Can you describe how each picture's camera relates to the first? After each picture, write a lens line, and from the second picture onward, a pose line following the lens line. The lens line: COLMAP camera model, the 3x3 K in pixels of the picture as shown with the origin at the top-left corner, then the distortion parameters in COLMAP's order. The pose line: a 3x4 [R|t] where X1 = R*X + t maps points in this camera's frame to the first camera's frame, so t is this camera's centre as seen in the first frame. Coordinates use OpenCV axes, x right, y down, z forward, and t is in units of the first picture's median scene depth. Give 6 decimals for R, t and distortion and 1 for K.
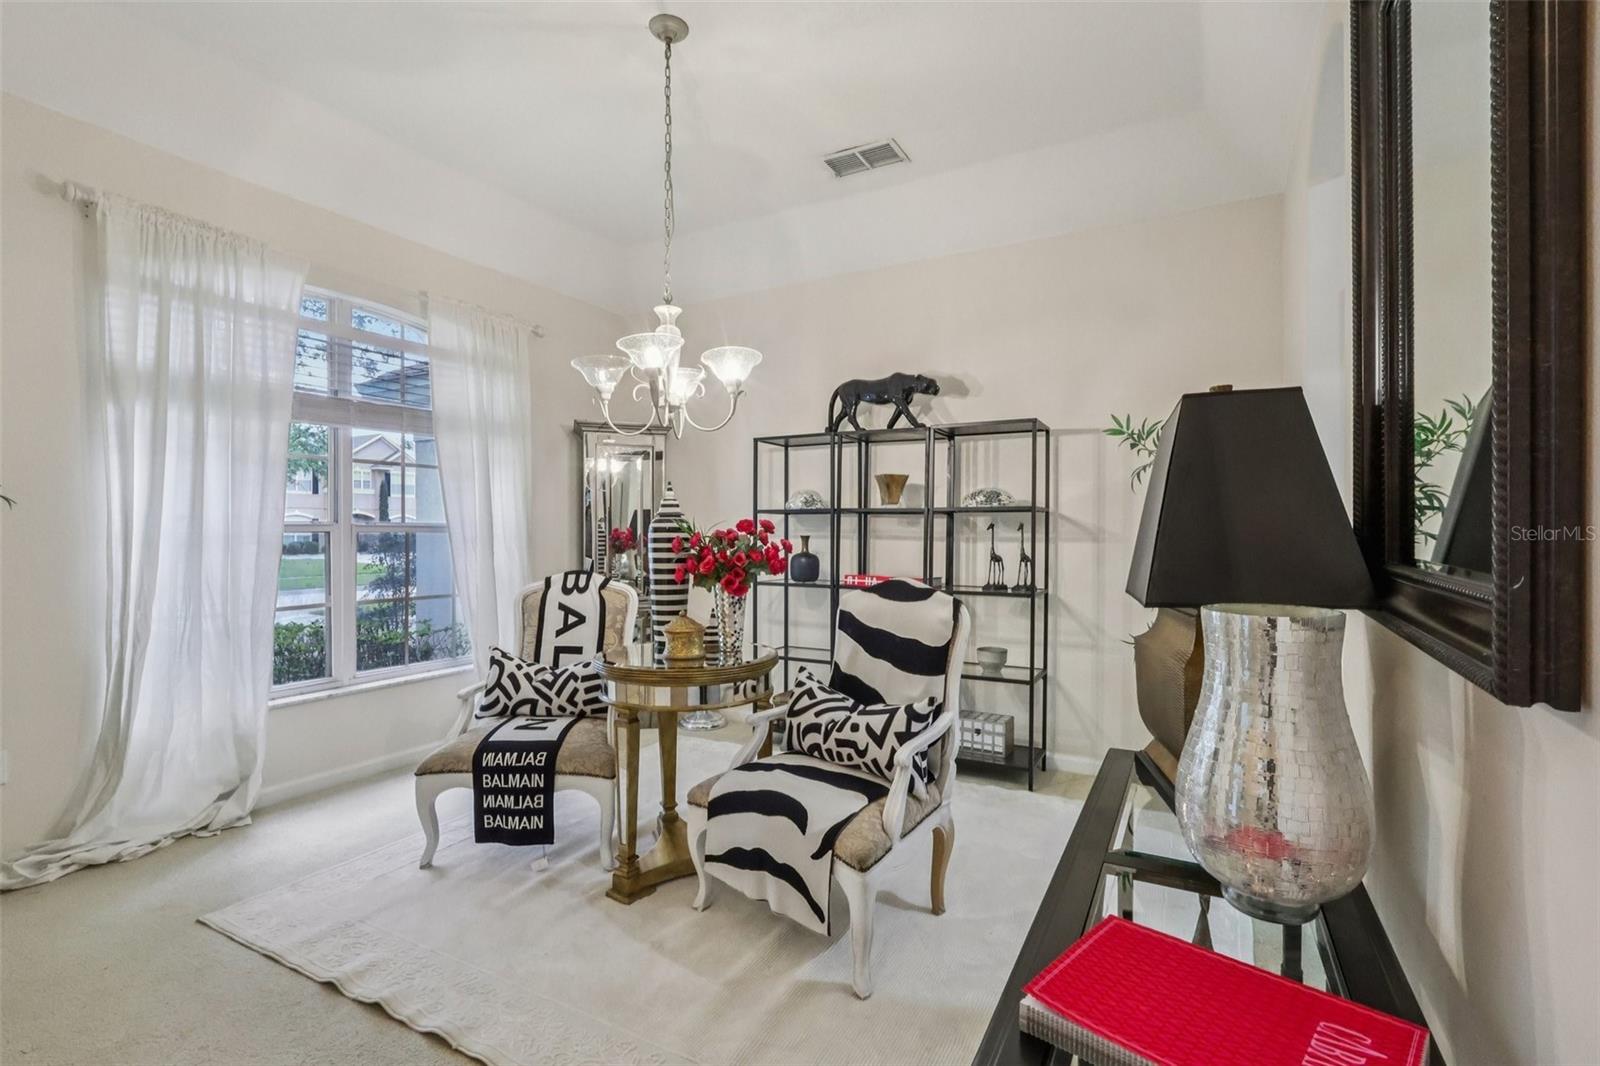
lens RADIAL K [[764.9, 0, 798.9], [0, 764.9, 522.5], [0, 0, 1]] dist [-0.000401, 0.000571]
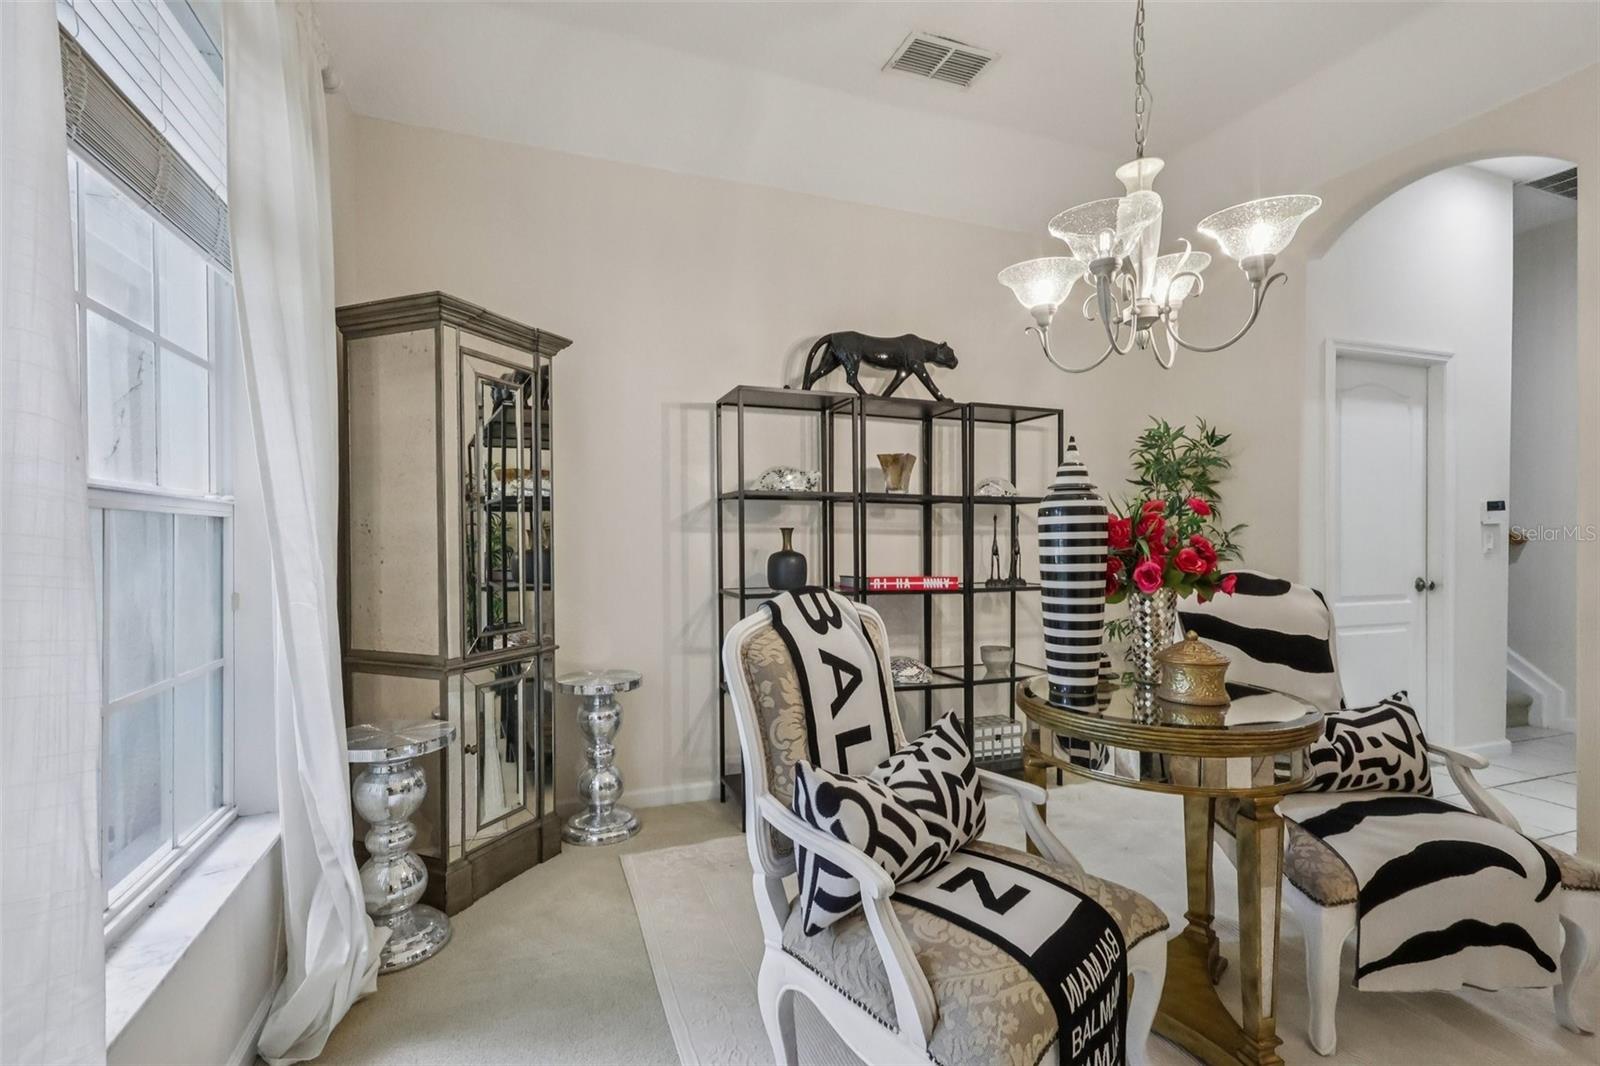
lens RADIAL K [[748.8, 0, 800.0], [0, 748.8, 533.0], [0, 0, 1]] dist [0.002269, 0.000271]
pose [[0.643245, -0.001347, 0.765659, -0.767407], [-0.005326, 0.999966, 0.006234, 0.024550], [-0.765642, -0.008088, 0.643216, 0.742898]]
